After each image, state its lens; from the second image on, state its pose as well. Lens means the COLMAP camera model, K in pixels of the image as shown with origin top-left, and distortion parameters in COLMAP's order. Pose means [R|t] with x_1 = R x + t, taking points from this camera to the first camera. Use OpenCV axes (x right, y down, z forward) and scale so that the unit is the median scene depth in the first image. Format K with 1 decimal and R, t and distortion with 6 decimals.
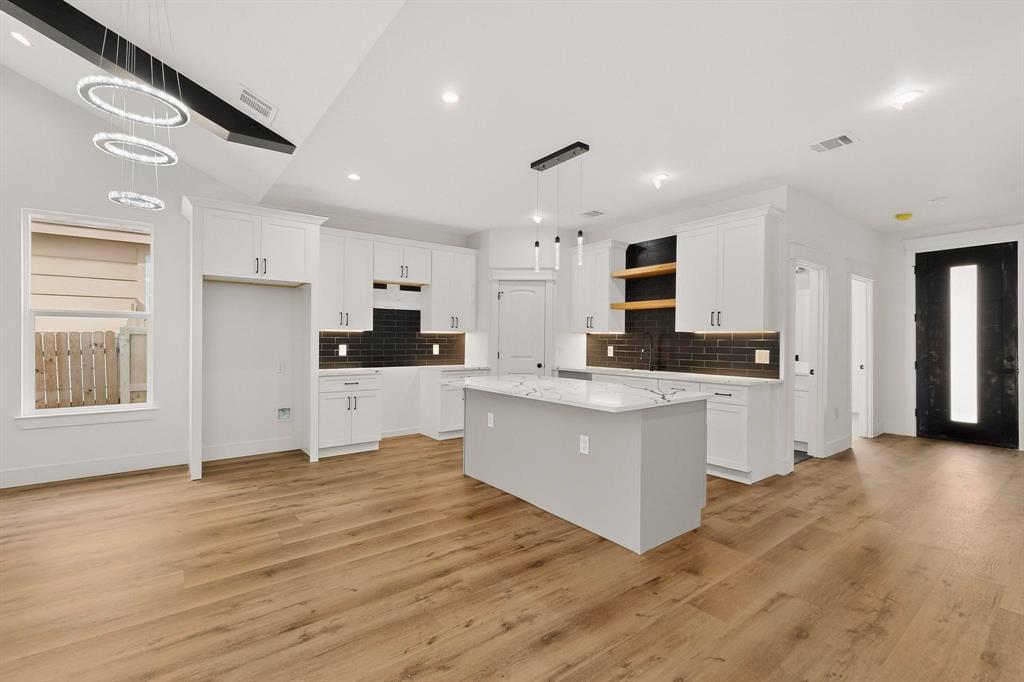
lens RADIAL K [[448.0, 0, 512.0], [0, 448.0, 341.0], [0, 0, 1]] dist [0.002294, -0.000257]
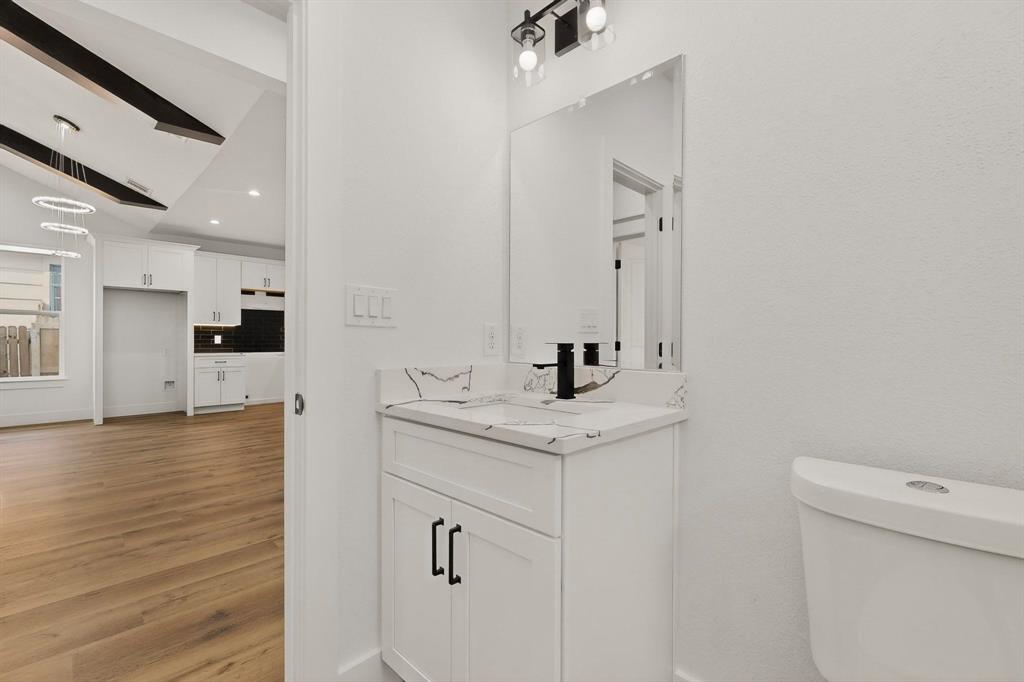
lens RADIAL K [[444.2, 0, 514.2], [0, 444.2, 341.9], [0, 0, 1]] dist [-0.002965, -0.000068]
pose [[0.990245, -0.003847, 0.139285, 0.310367], [0.004308, 0.999986, -0.003008, 0.033440], [-0.139272, 0.003579, 0.990248, -0.438987]]
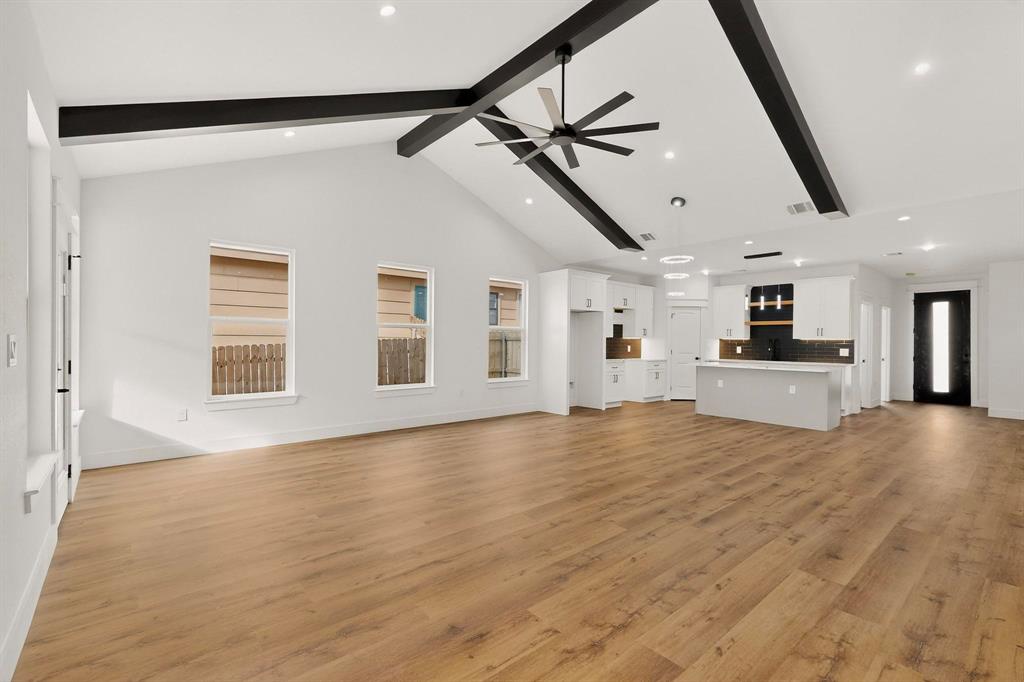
lens RADIAL K [[448.0, 0, 512.0], [0, 448.0, 341.0], [0, 0, 1]] dist [0.002294, -0.000257]
pose [[0.998455, 0.003772, 0.055437, -0.751864], [-0.003527, 0.999984, -0.004509, 0.000471], [-0.055453, 0.004307, 0.998452, -0.644918]]
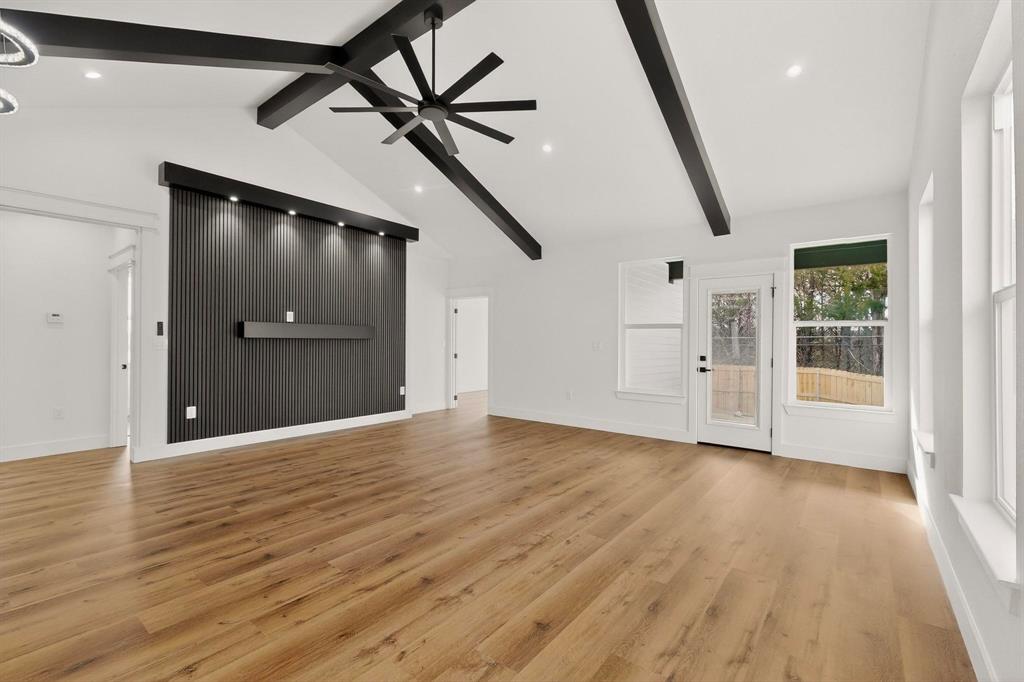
lens RADIAL K [[448.0, 0, 512.0], [0, 448.0, 341.0], [0, 0, 1]] dist [0.002294, -0.000257]
pose [[-0.966221, -0.012527, -0.257409, -0.579162], [-0.013292, 0.999911, 0.001231, -0.004213], [0.257371, 0.004611, -0.966302, 0.724296]]
